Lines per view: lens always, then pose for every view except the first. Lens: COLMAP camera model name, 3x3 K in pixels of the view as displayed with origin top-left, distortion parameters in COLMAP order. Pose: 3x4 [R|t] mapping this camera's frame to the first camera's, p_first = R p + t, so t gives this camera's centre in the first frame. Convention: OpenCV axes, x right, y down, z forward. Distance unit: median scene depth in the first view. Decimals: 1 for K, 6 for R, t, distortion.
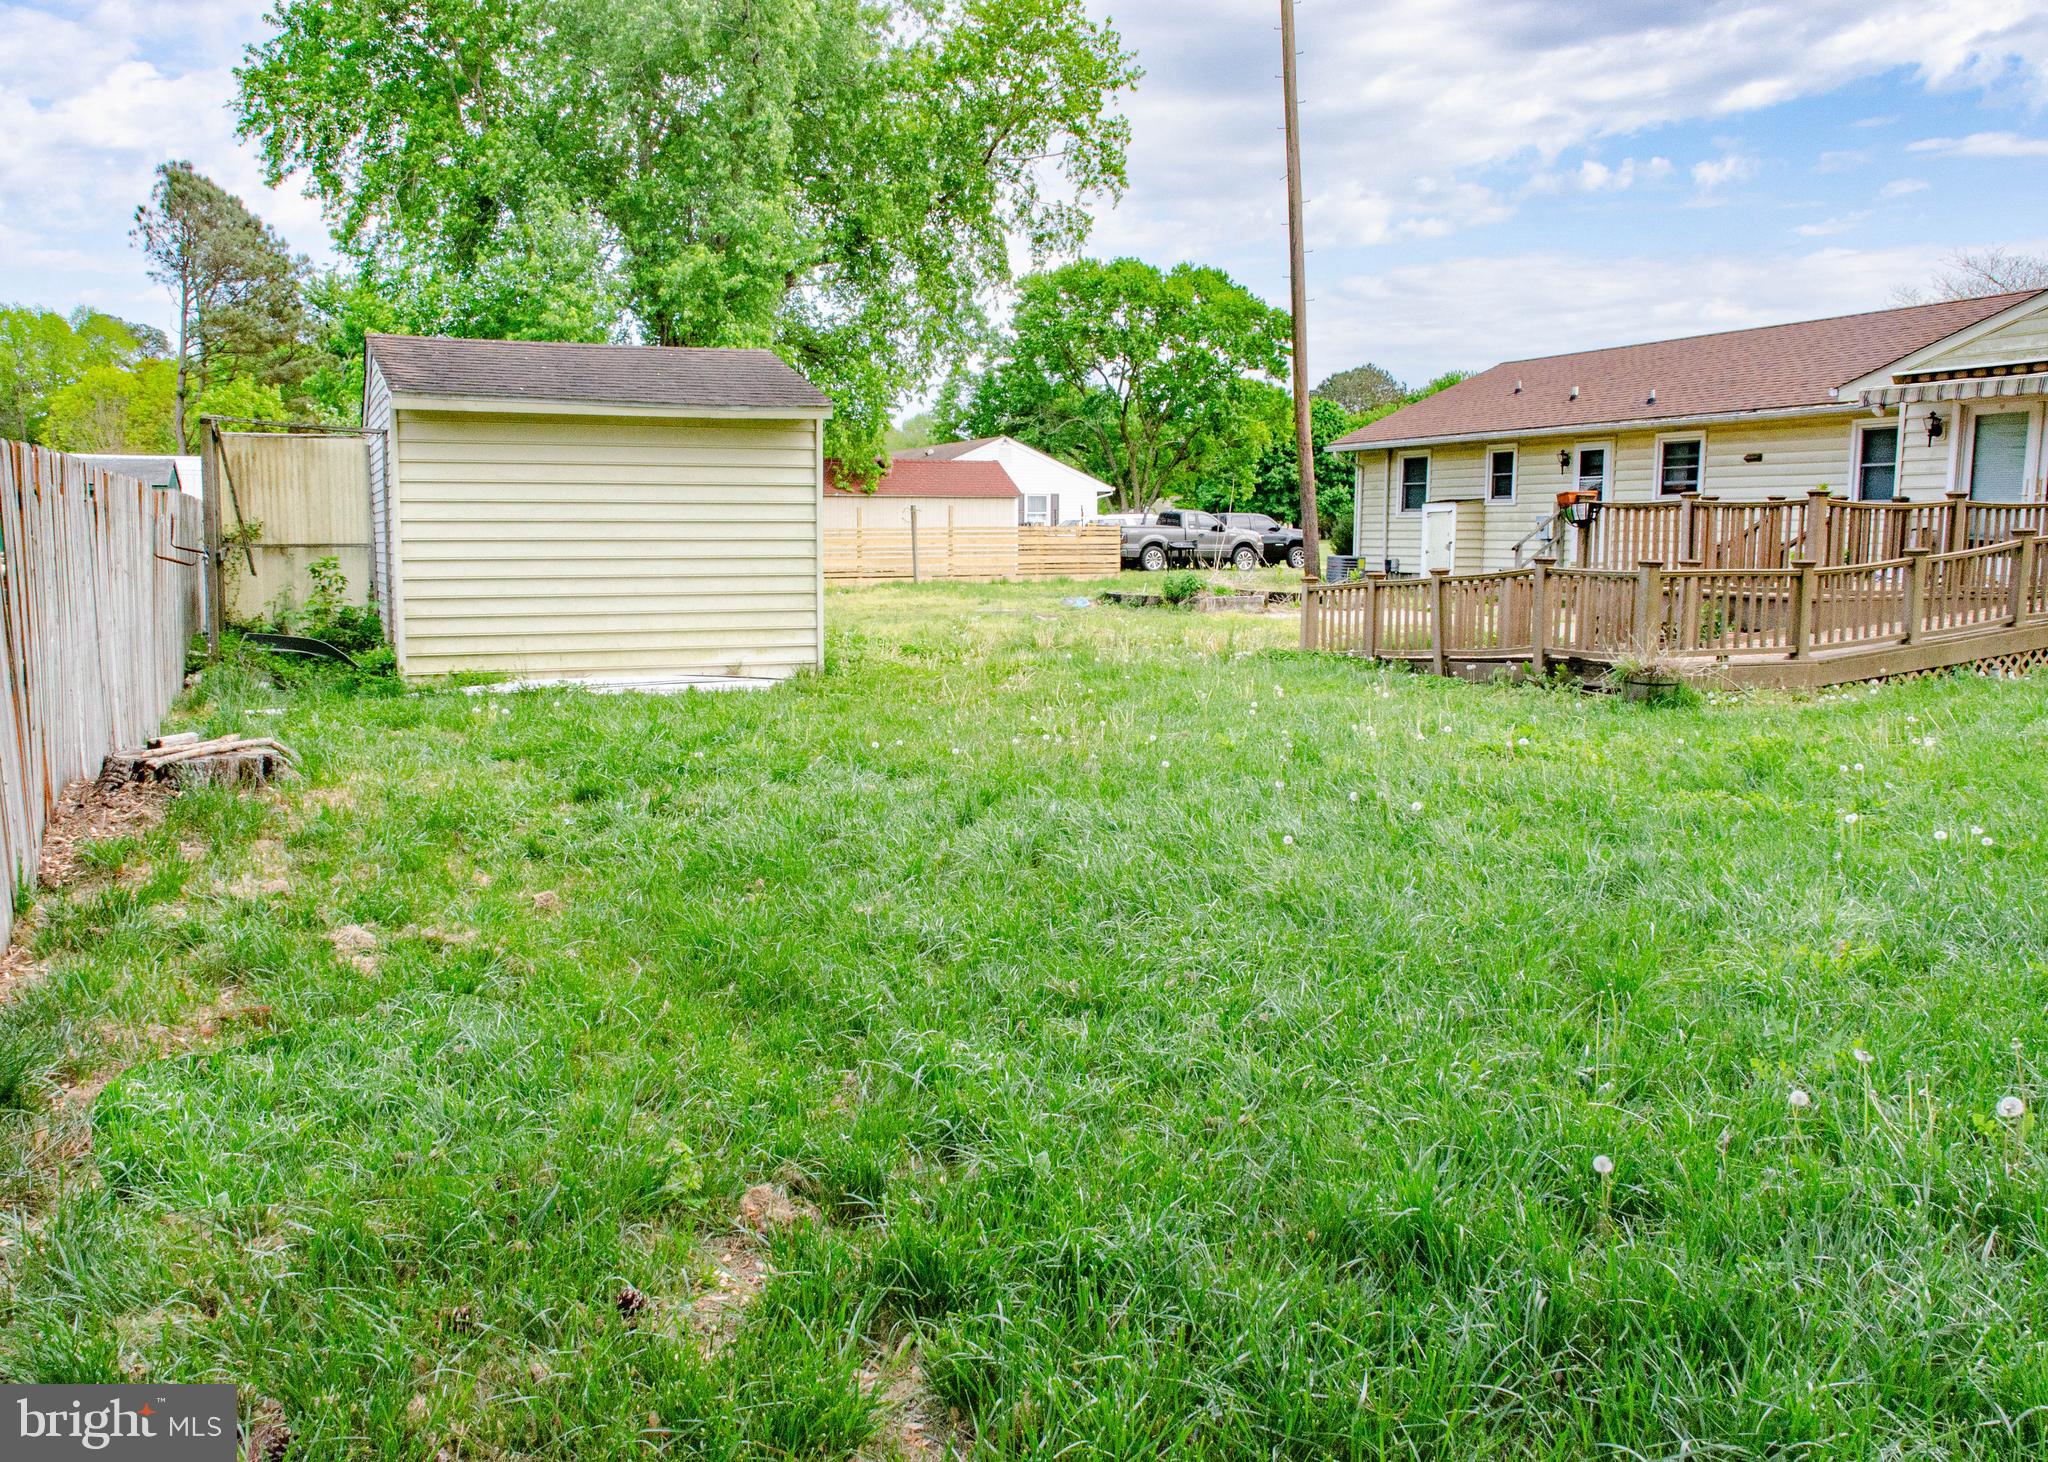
lens RADIAL K [[1683.9, 0, 967.9], [0, 1683.9, 730.1], [0, 0, 1]] dist [-0.003898, 0.017282]
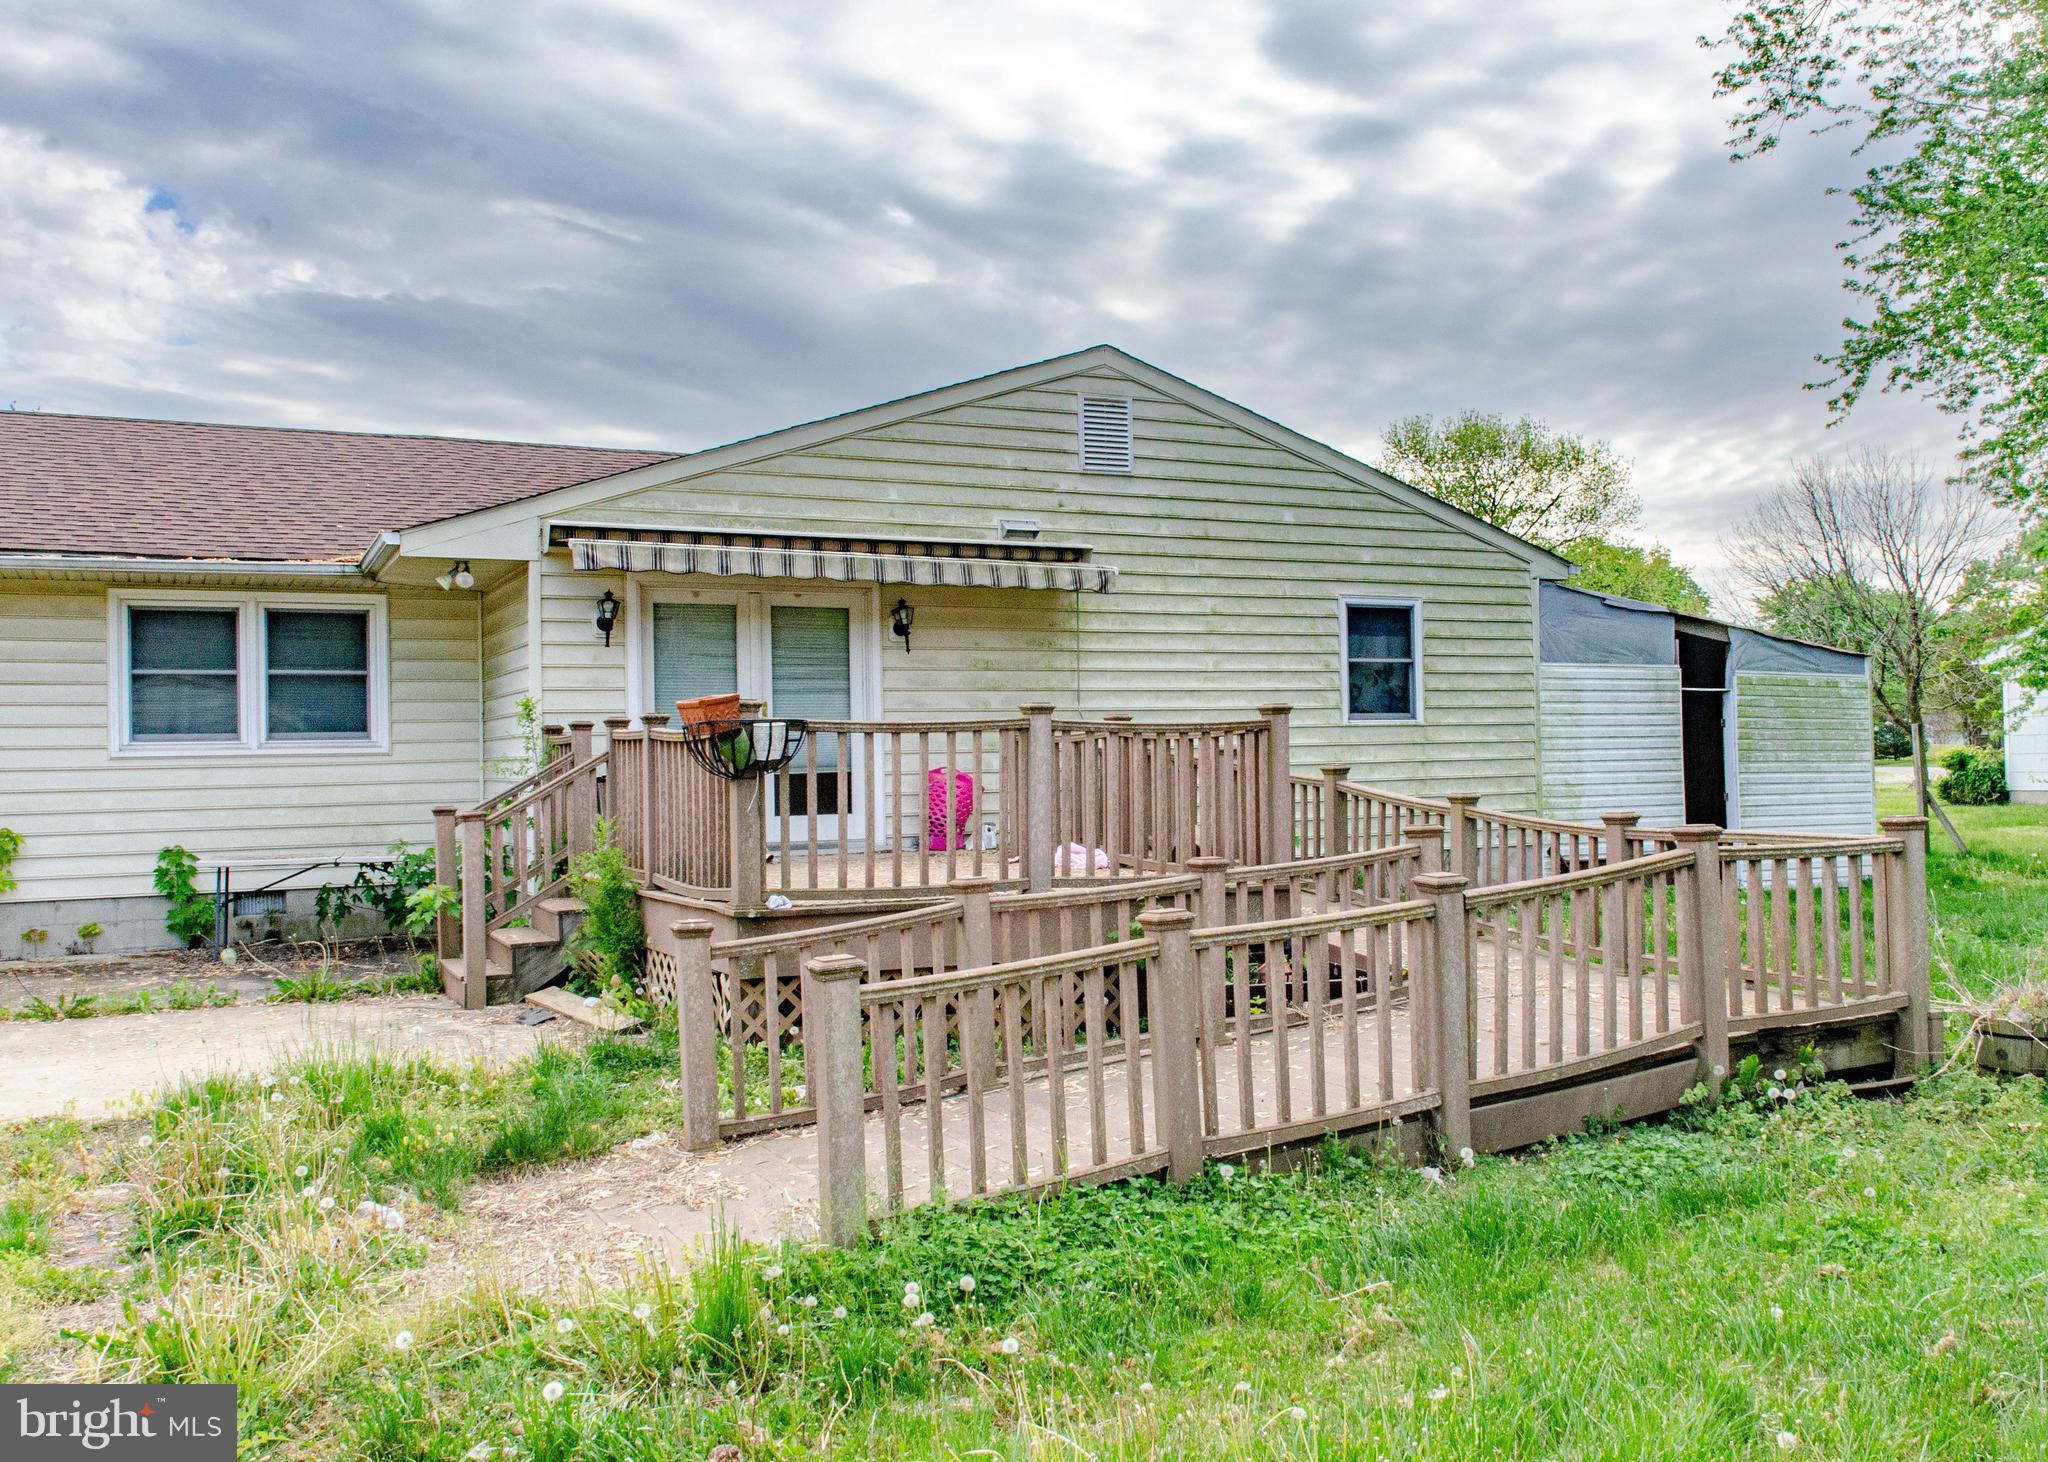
lens RADIAL K [[1747.4, 0, 1021.3], [0, 1747.4, 752.1], [0, 0, 1]] dist [-0.017500, 0.014950]
pose [[-0.108172, 0.007146, 0.994107, -0.079318], [0.137214, 0.990511, 0.007811, -0.111399], [-0.984617, 0.137250, -0.108126, 0.904320]]
